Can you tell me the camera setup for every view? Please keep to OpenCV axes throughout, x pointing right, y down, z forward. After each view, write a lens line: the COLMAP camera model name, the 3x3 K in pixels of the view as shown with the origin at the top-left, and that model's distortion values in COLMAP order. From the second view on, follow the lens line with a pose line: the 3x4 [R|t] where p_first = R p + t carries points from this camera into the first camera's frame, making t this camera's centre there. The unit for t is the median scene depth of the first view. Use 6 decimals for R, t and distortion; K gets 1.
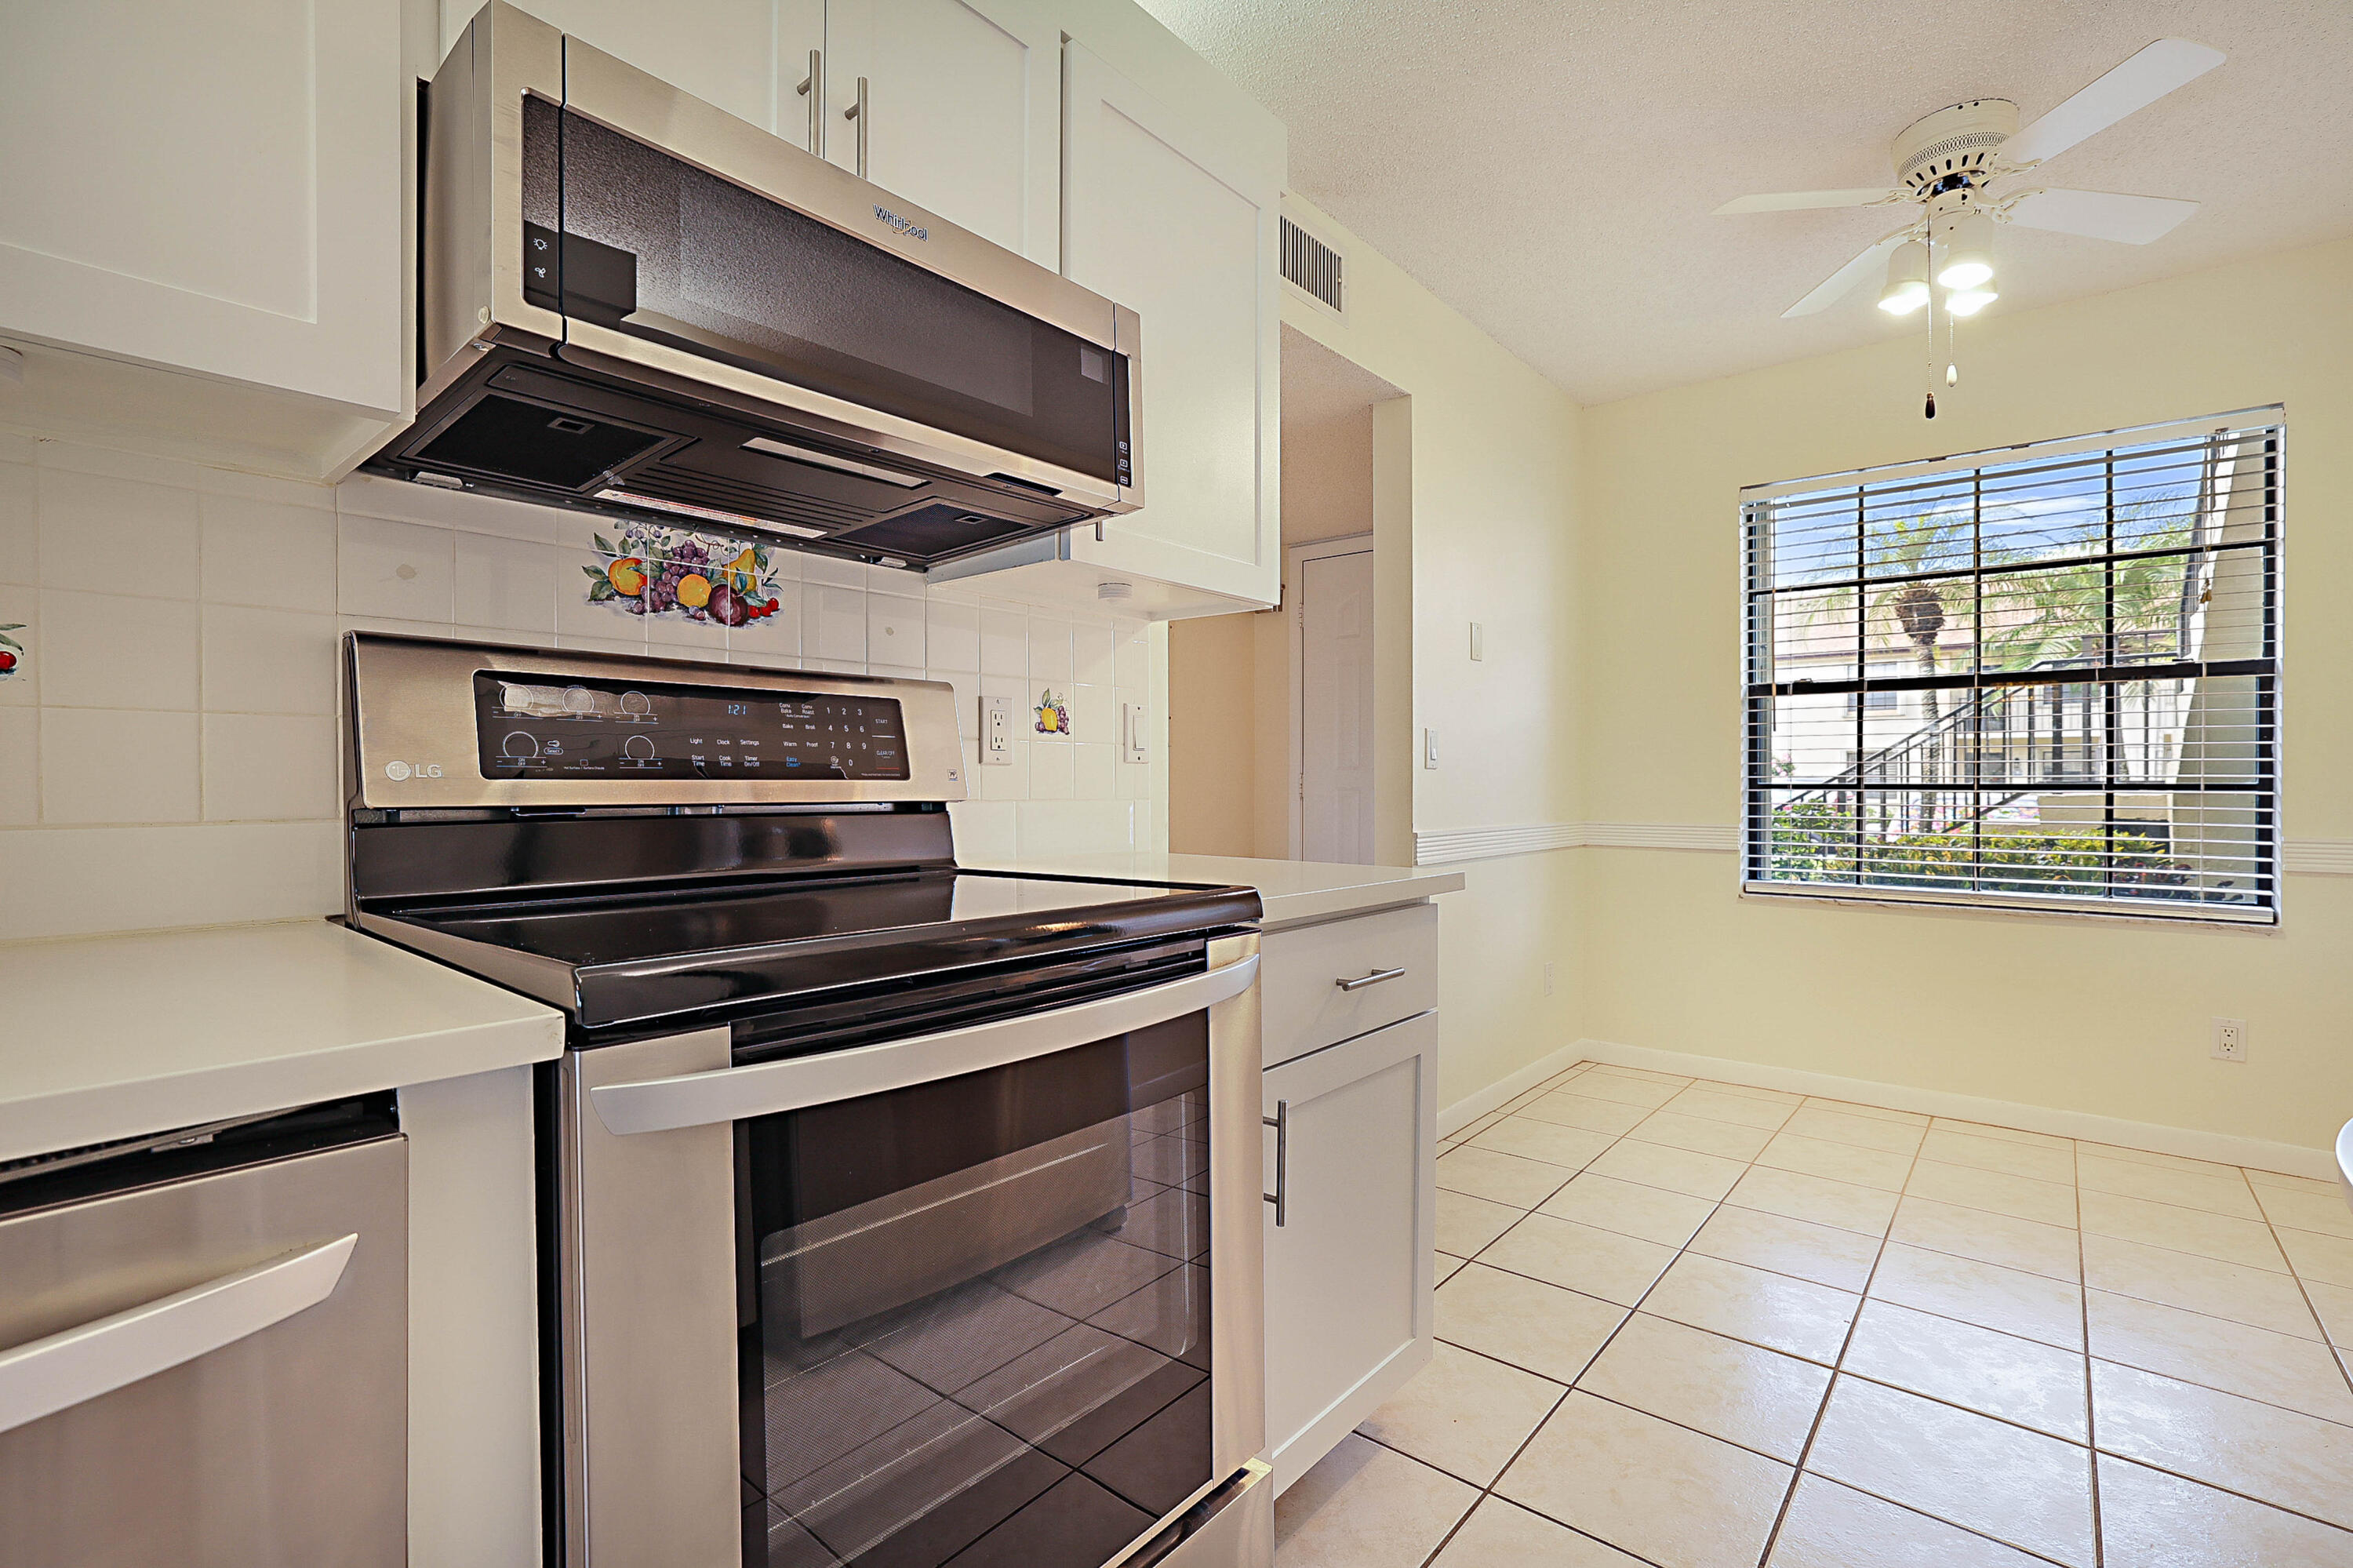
lens RADIAL K [[1074.0, 0, 1142.3], [0, 1074.0, 787.3], [0, 0, 1]] dist [-0.036694, 0.014495]
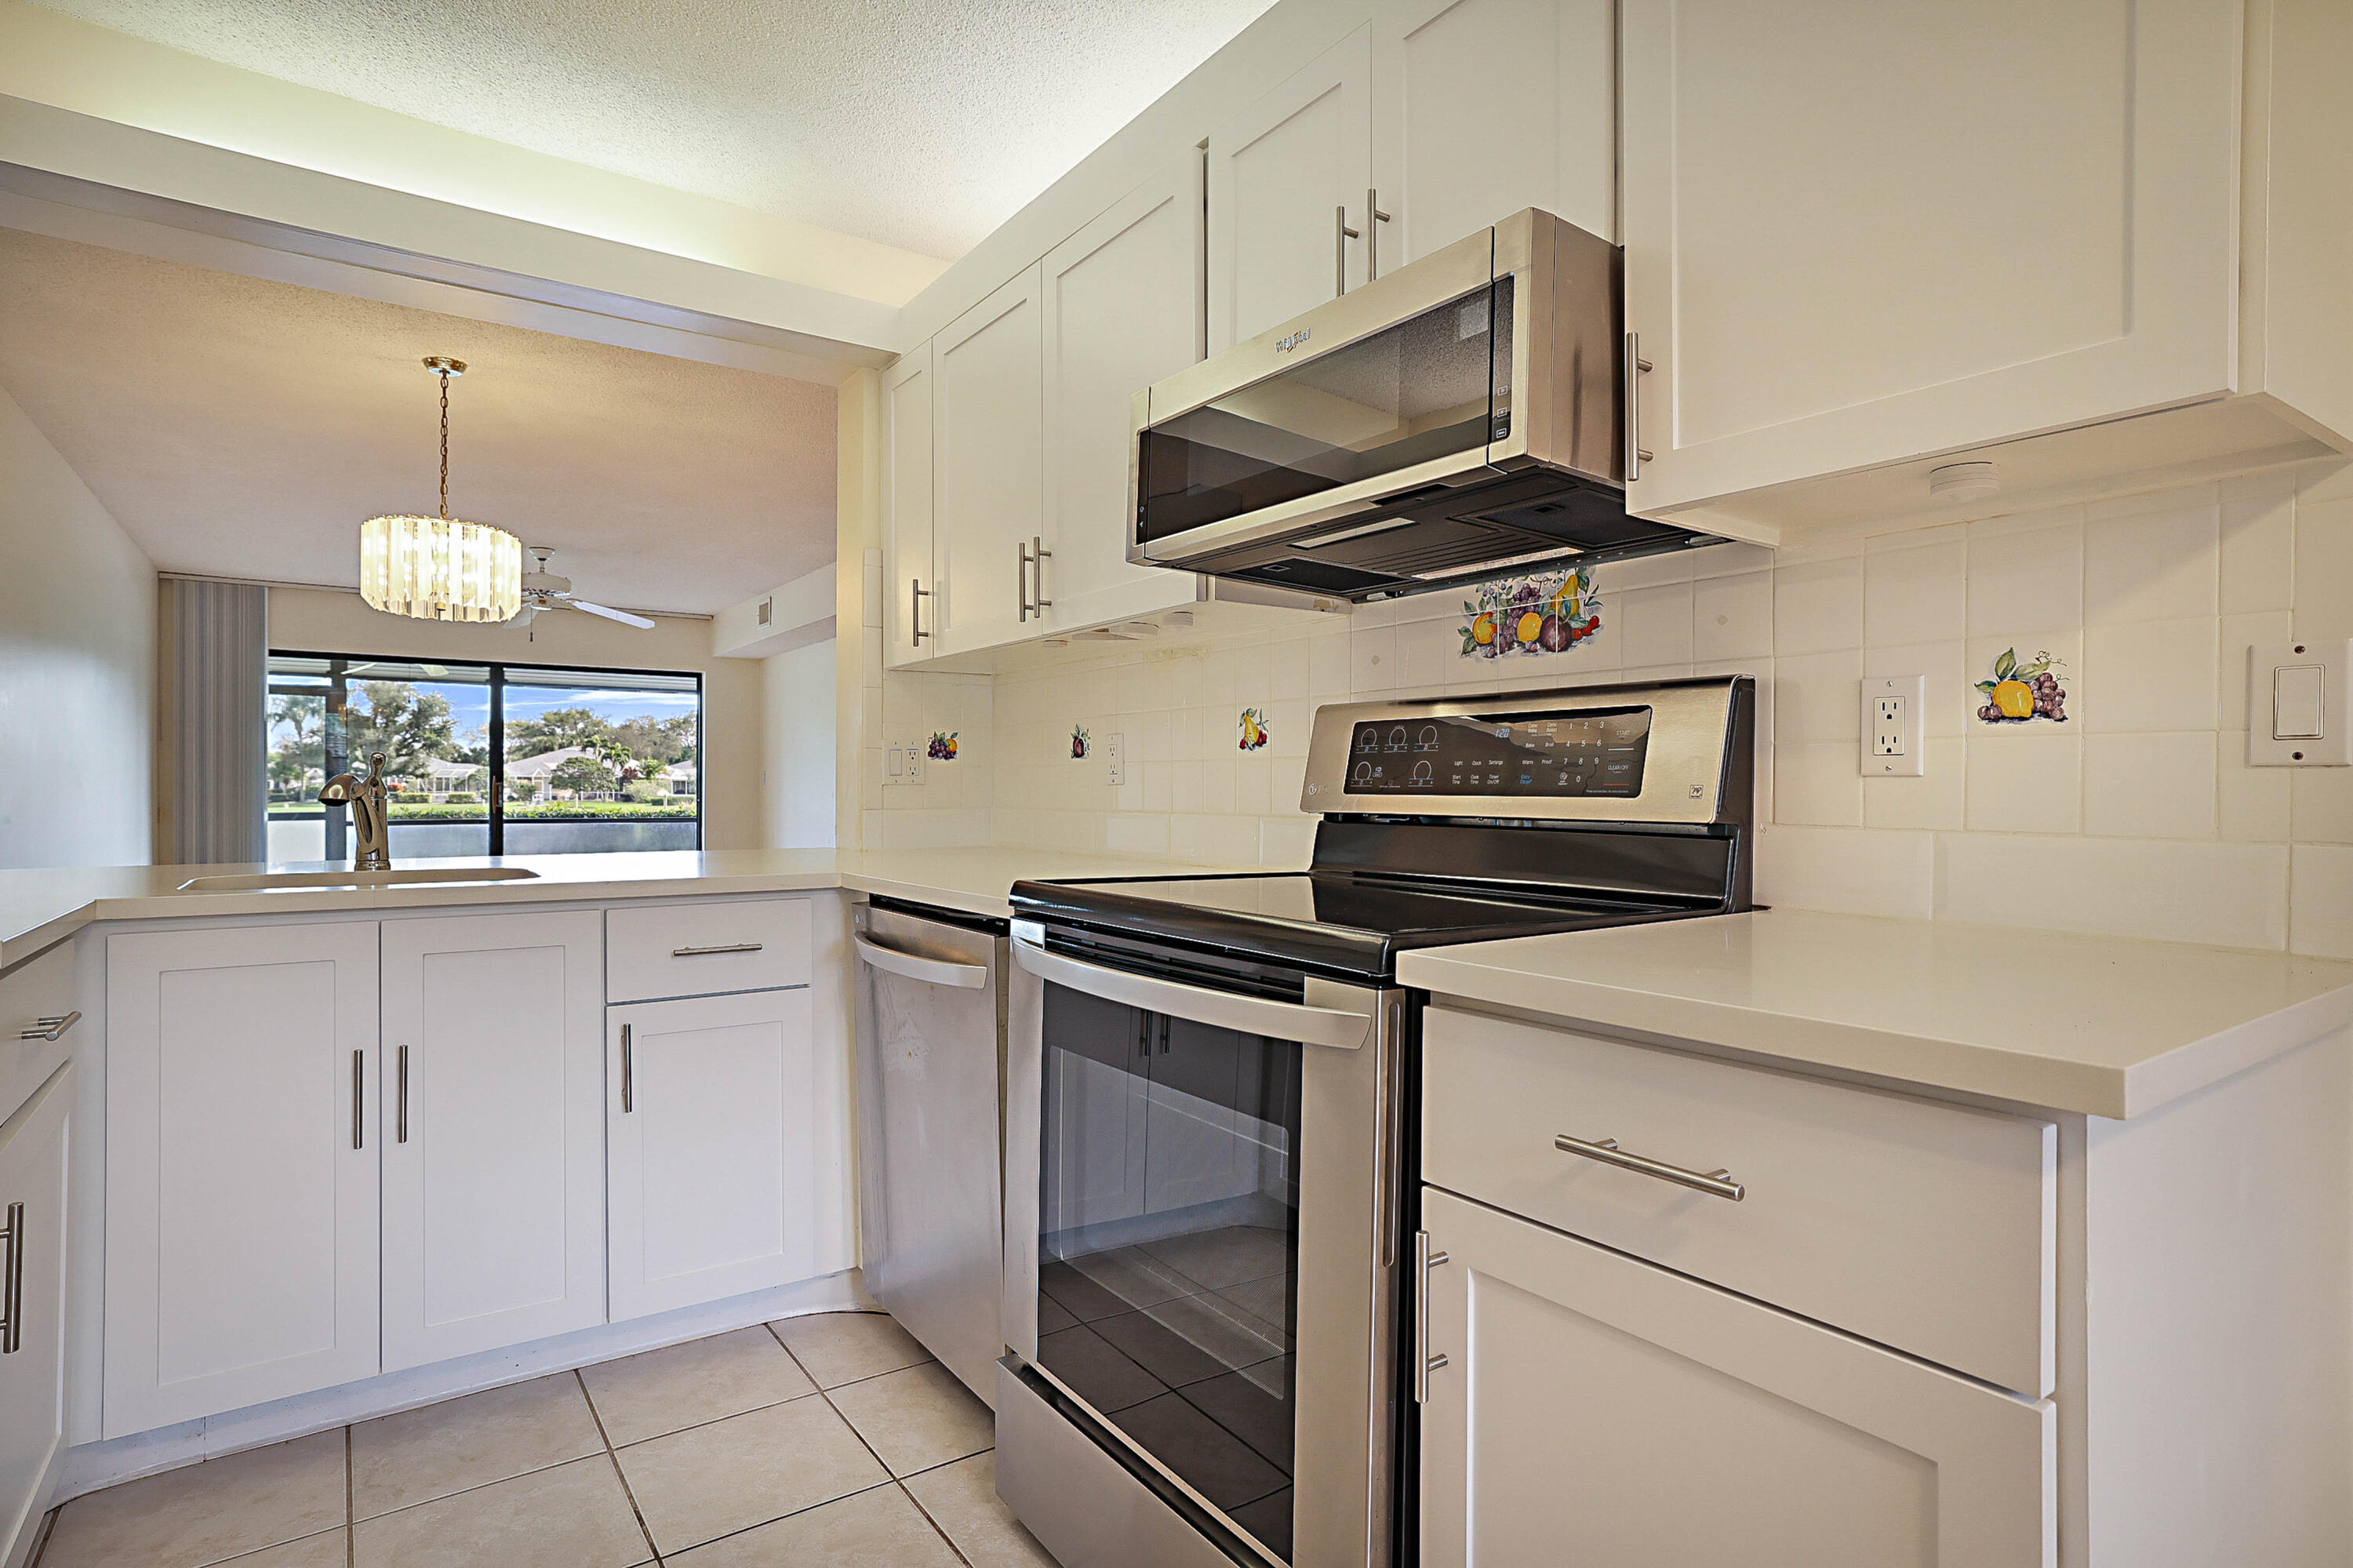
lens RADIAL K [[1212.2, 0, 1176.5], [0, 1212.2, 784.0], [0, 0, 1]] dist [-0.008095, -0.000512]
pose [[-0.222344, -0.005374, -0.974953, 0.719534], [-0.009289, 0.999951, -0.003393, -0.009442], [0.974924, 0.008302, -0.222383, 0.735654]]
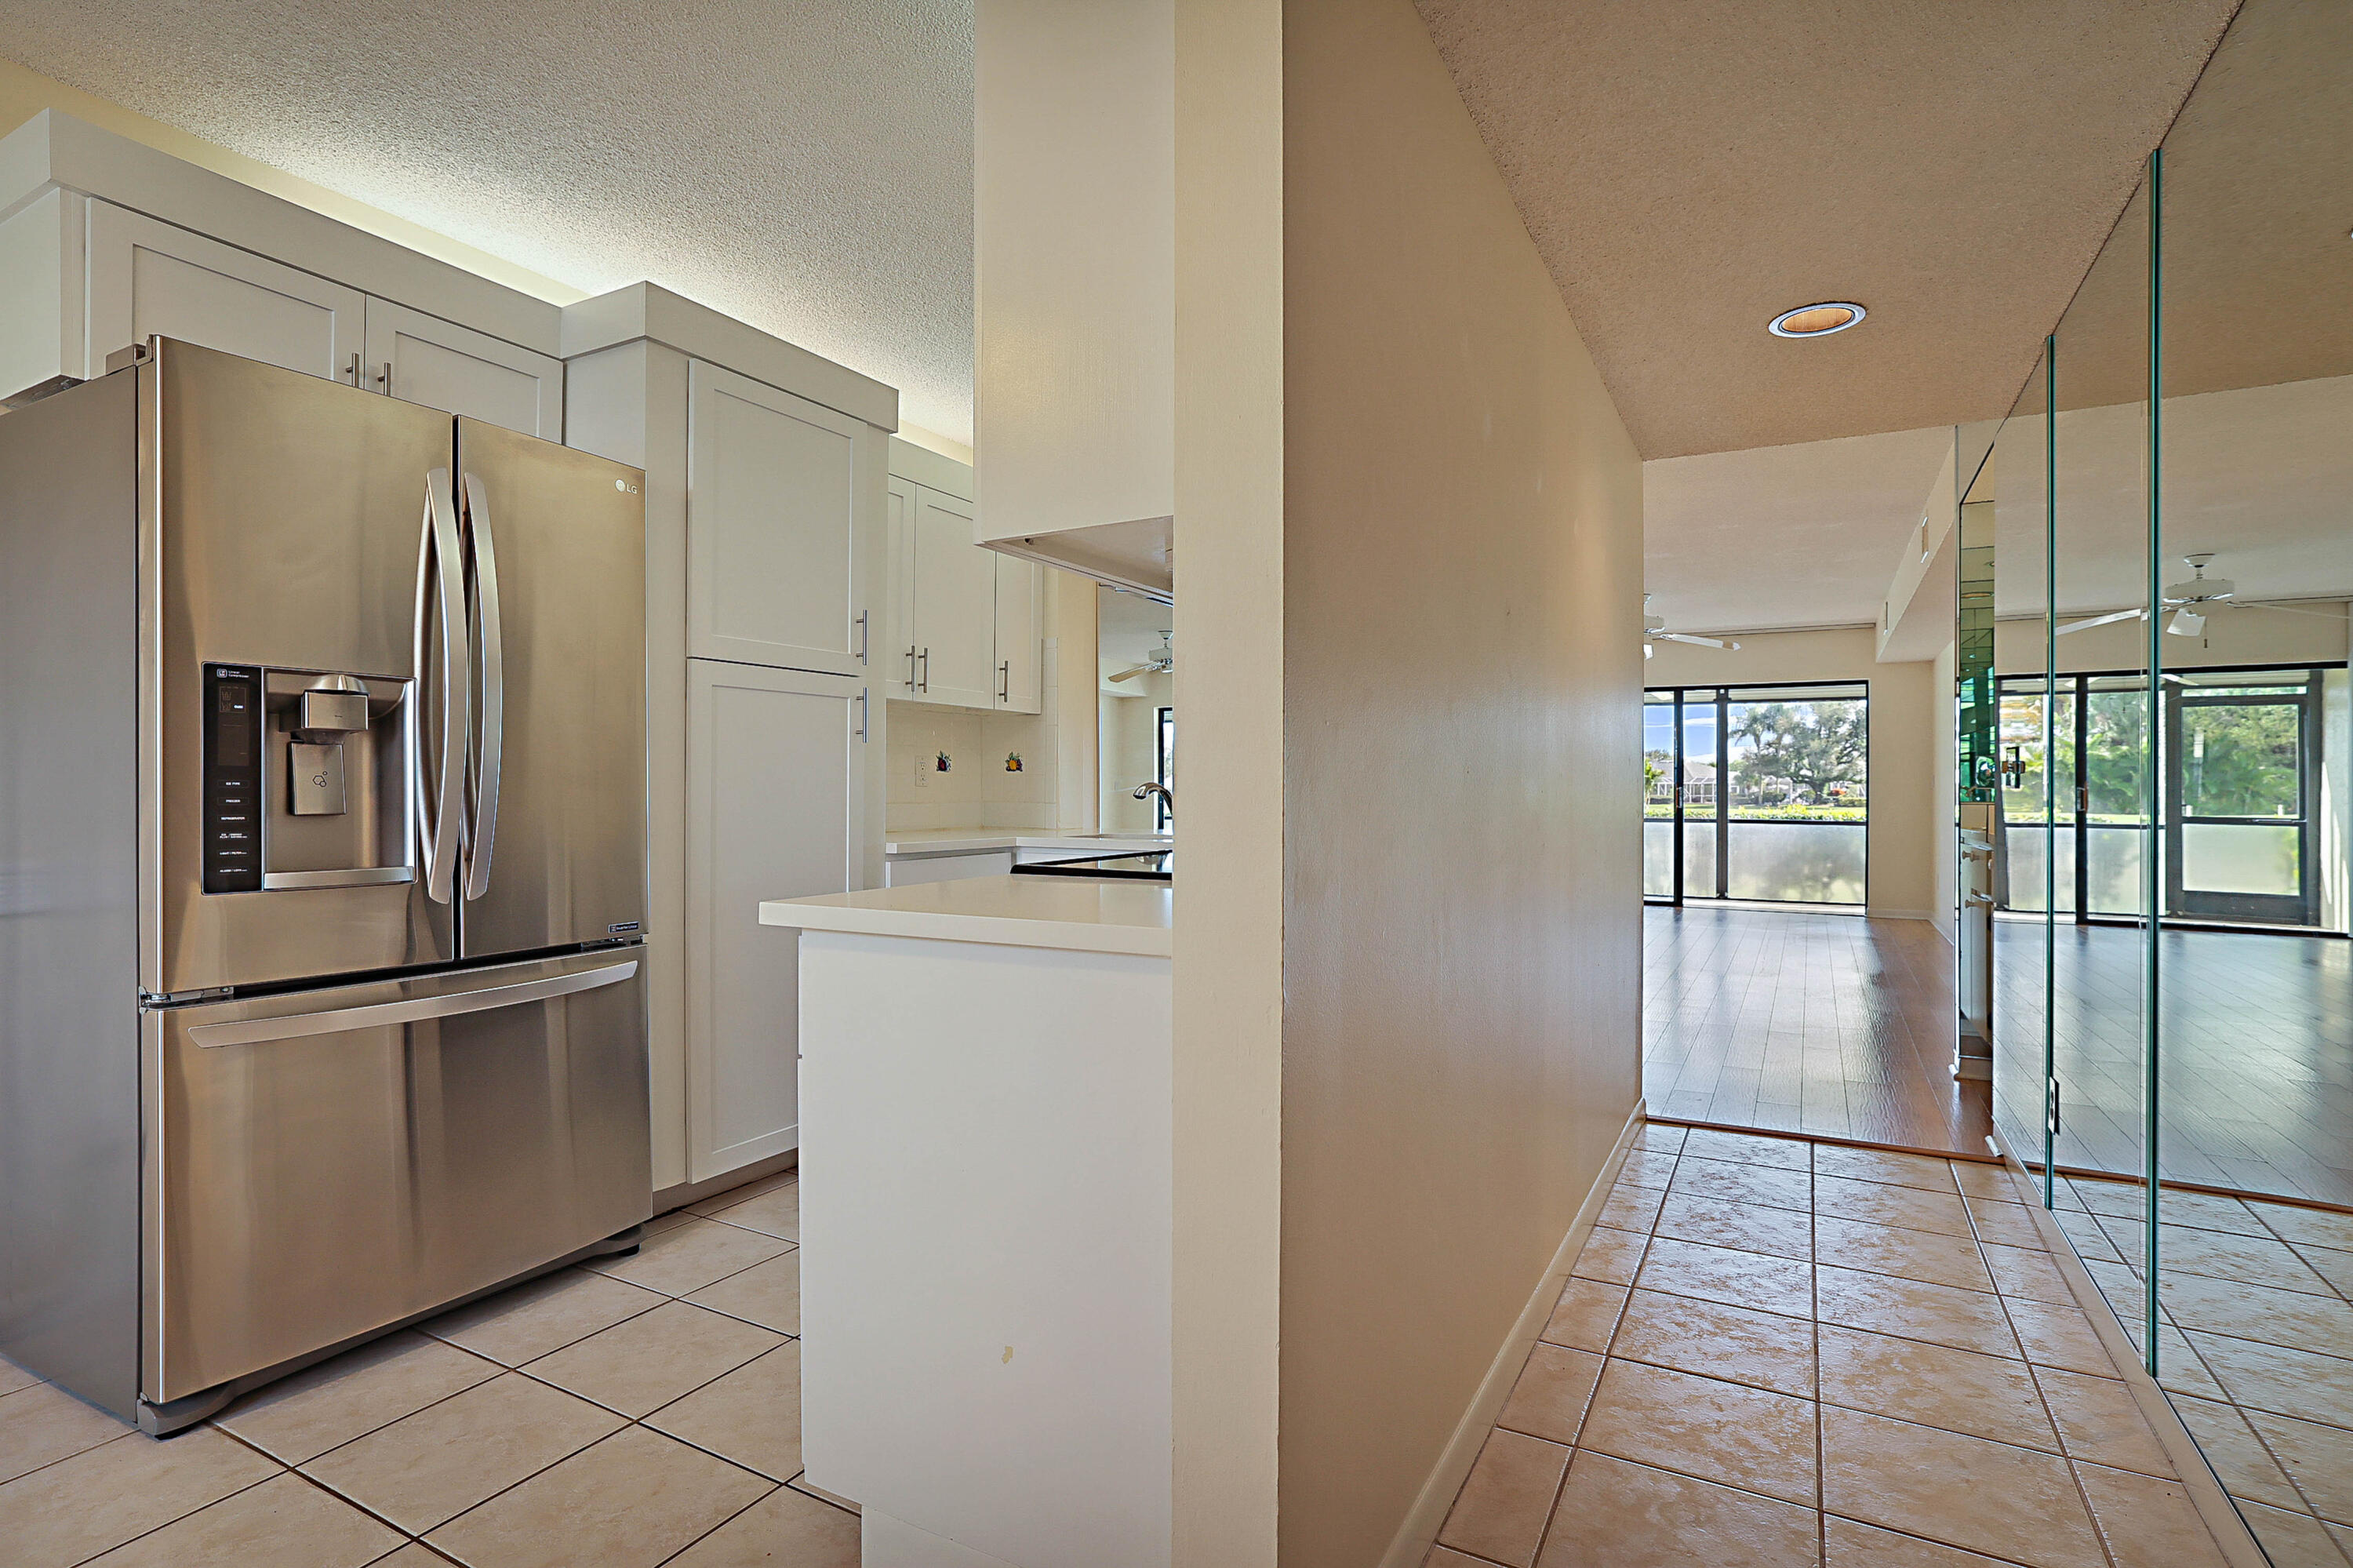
lens RADIAL K [[1153.9, 0, 1173.4], [0, 1153.9, 791.6], [0, 0, 1]] dist [-0.014444, 0.000997]
pose [[-0.972927, -0.004776, -0.231063, 0.197743], [-0.006956, 0.999939, 0.008622, -0.017600], [0.231007, 0.009996, -0.972901, 1.854187]]
